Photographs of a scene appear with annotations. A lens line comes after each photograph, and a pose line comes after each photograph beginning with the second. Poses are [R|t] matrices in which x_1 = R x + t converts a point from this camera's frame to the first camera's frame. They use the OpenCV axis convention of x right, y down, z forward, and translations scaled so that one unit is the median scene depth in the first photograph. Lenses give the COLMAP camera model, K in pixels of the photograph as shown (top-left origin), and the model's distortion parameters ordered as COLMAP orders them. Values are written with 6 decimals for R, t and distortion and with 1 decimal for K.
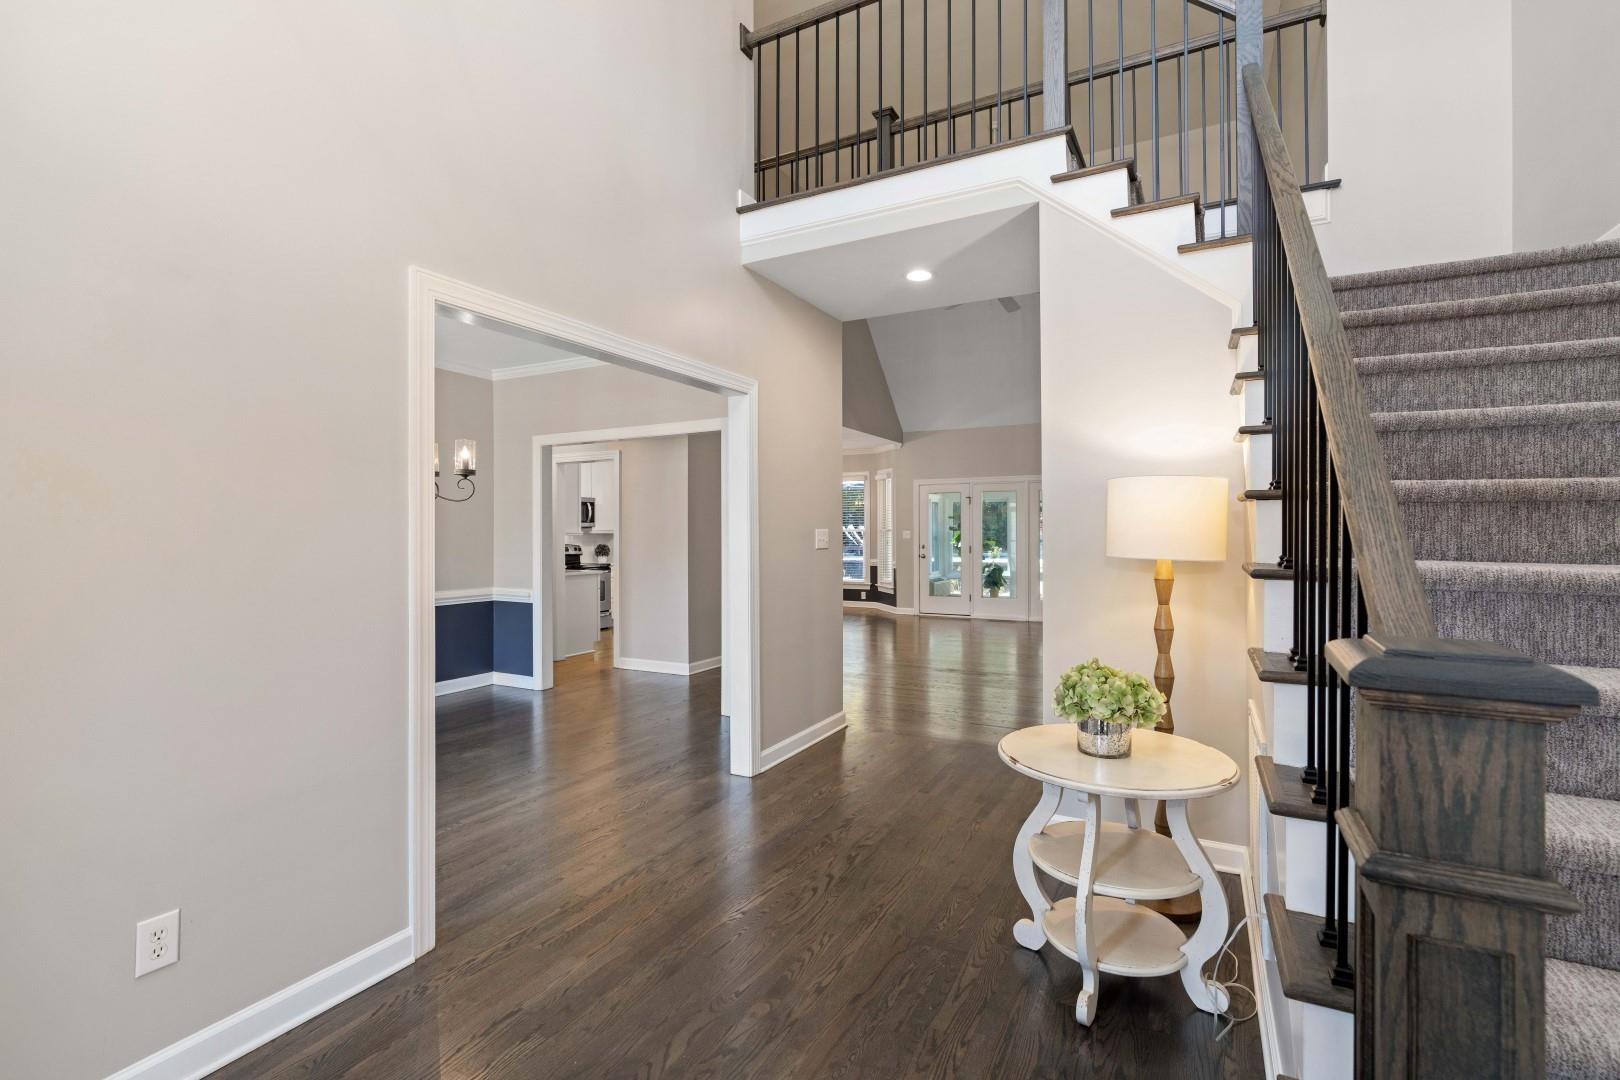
lens RADIAL K [[732.6, 0, 811.9], [0, 732.6, 533.2], [0, 0, 1]] dist [-0.003958, -0.000166]
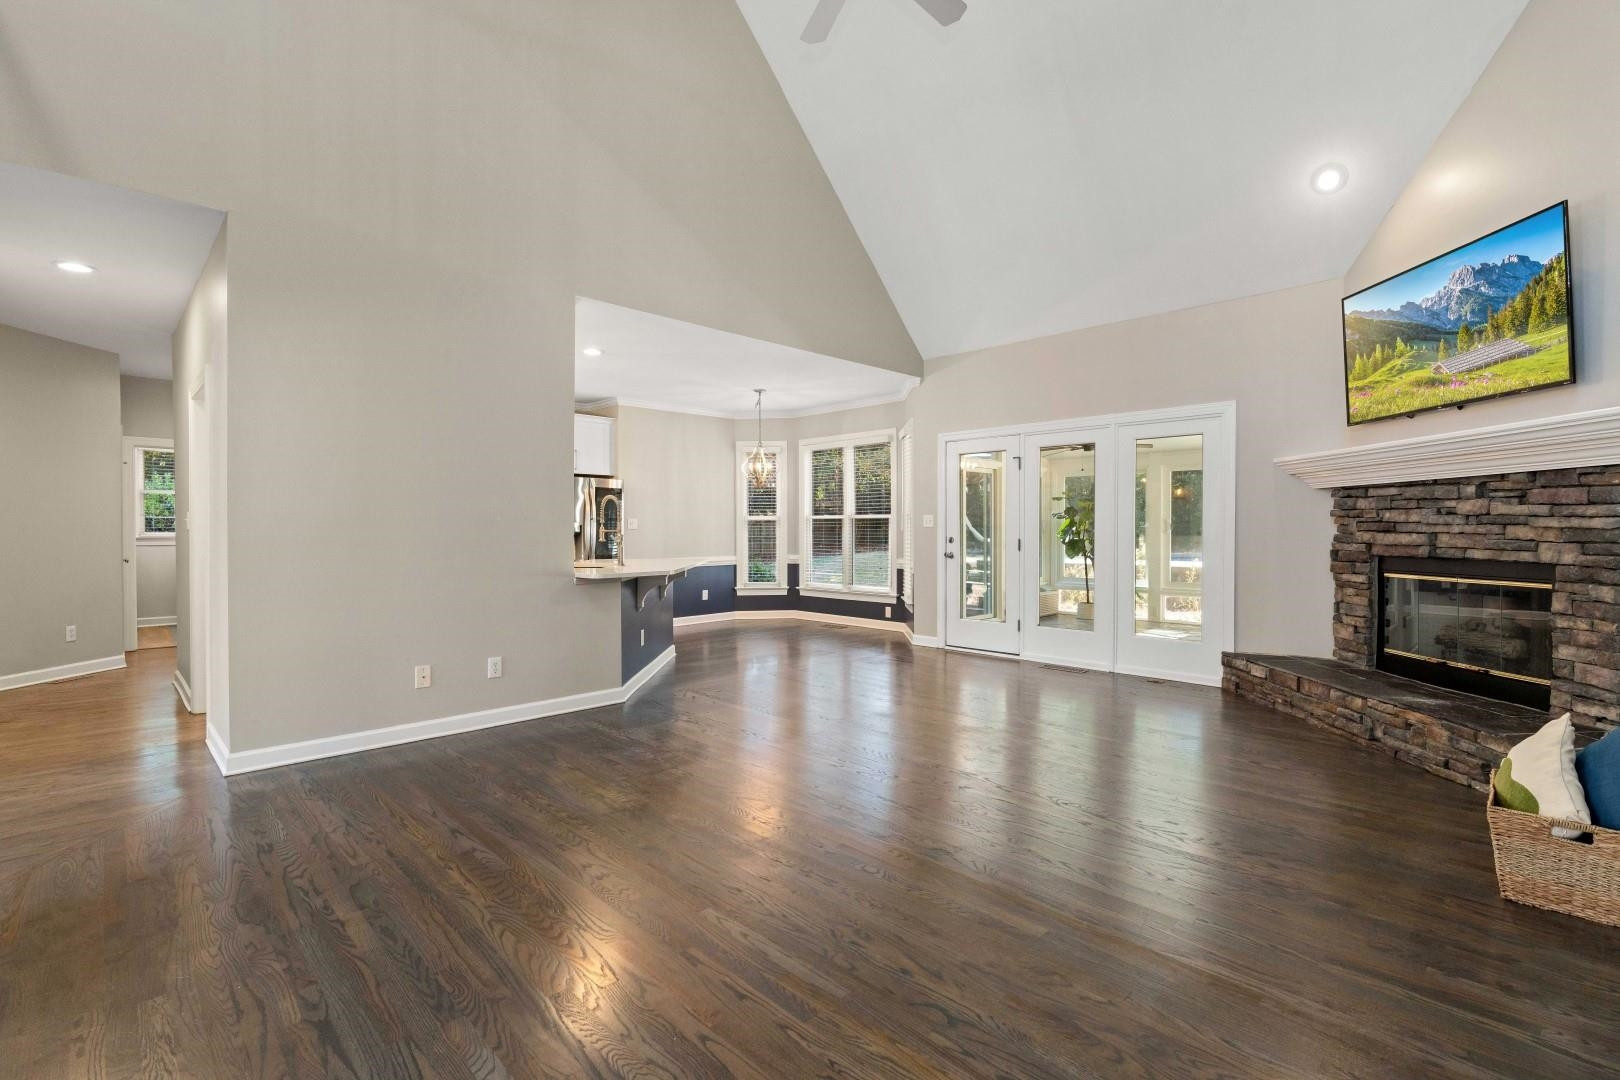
lens RADIAL K [[732.6, 0, 811.9], [0, 732.6, 533.2], [0, 0, 1]] dist [-0.003958, -0.000166]
pose [[0.954469, 0.001860, -0.298303, 0.222769], [-0.000227, 0.999985, 0.005508, 0.008775], [0.298309, -0.005189, 0.954455, 0.360800]]
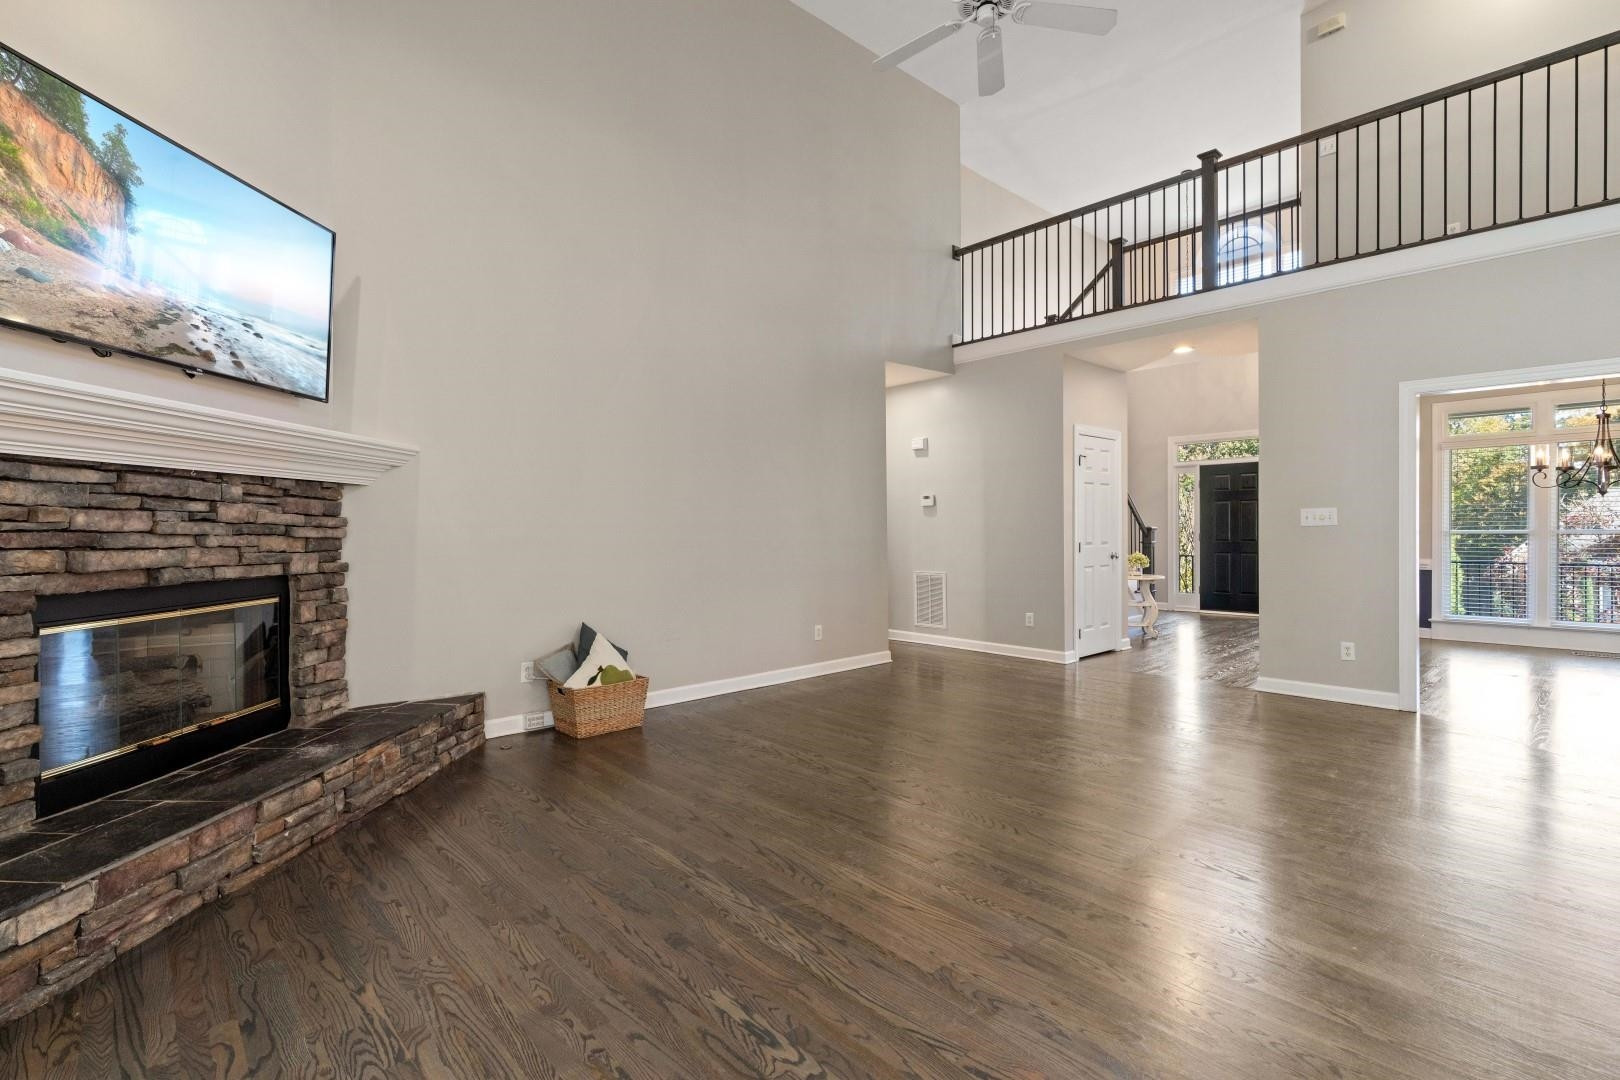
lens RADIAL K [[742.1, 0, 819.0], [0, 742.1, 530.7], [0, 0, 1]] dist [-0.001191, -0.000381]
pose [[-0.944370, 0.005083, 0.328847, 0.124400], [0.006811, 0.999968, 0.004103, 0.005344], [-0.328816, 0.006115, -0.944374, 0.952190]]
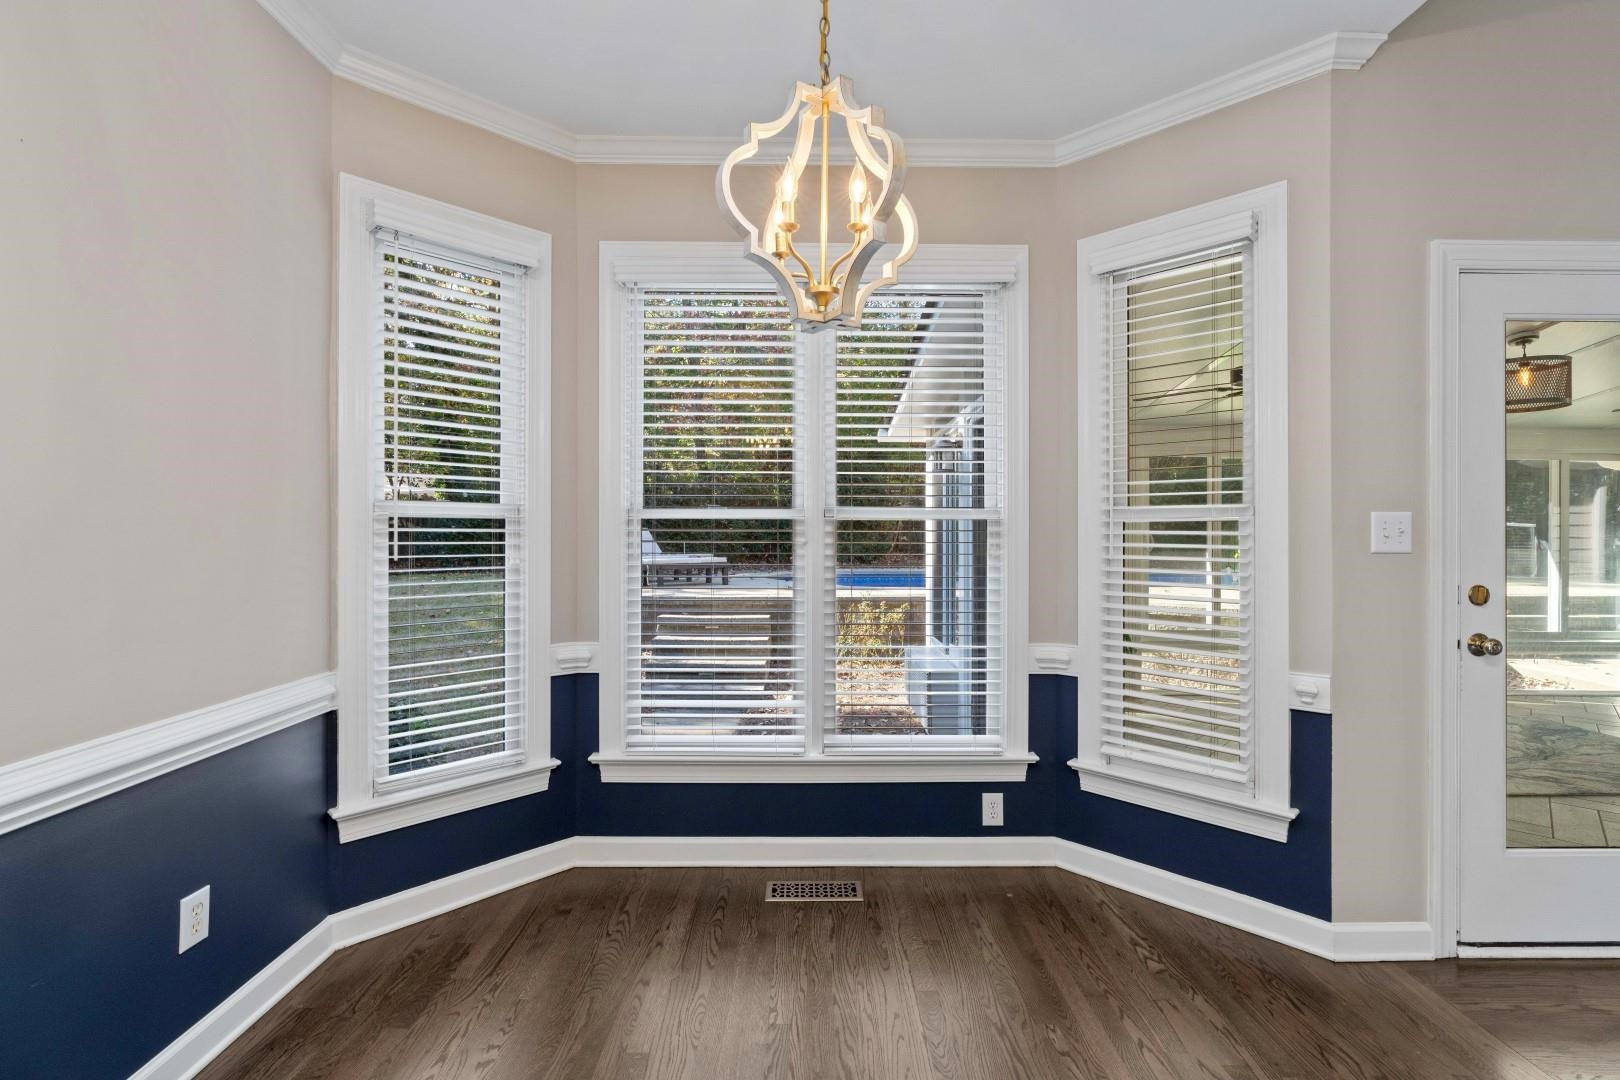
lens RADIAL K [[732.6, 0, 811.9], [0, 732.6, 533.2], [0, 0, 1]] dist [-0.003958, -0.000166]
pose [[0.877072, 0.005096, 0.480332, -0.090581], [-0.003500, 0.999985, -0.004217, 0.003376], [-0.480347, 0.002017, 0.877076, 0.904436]]
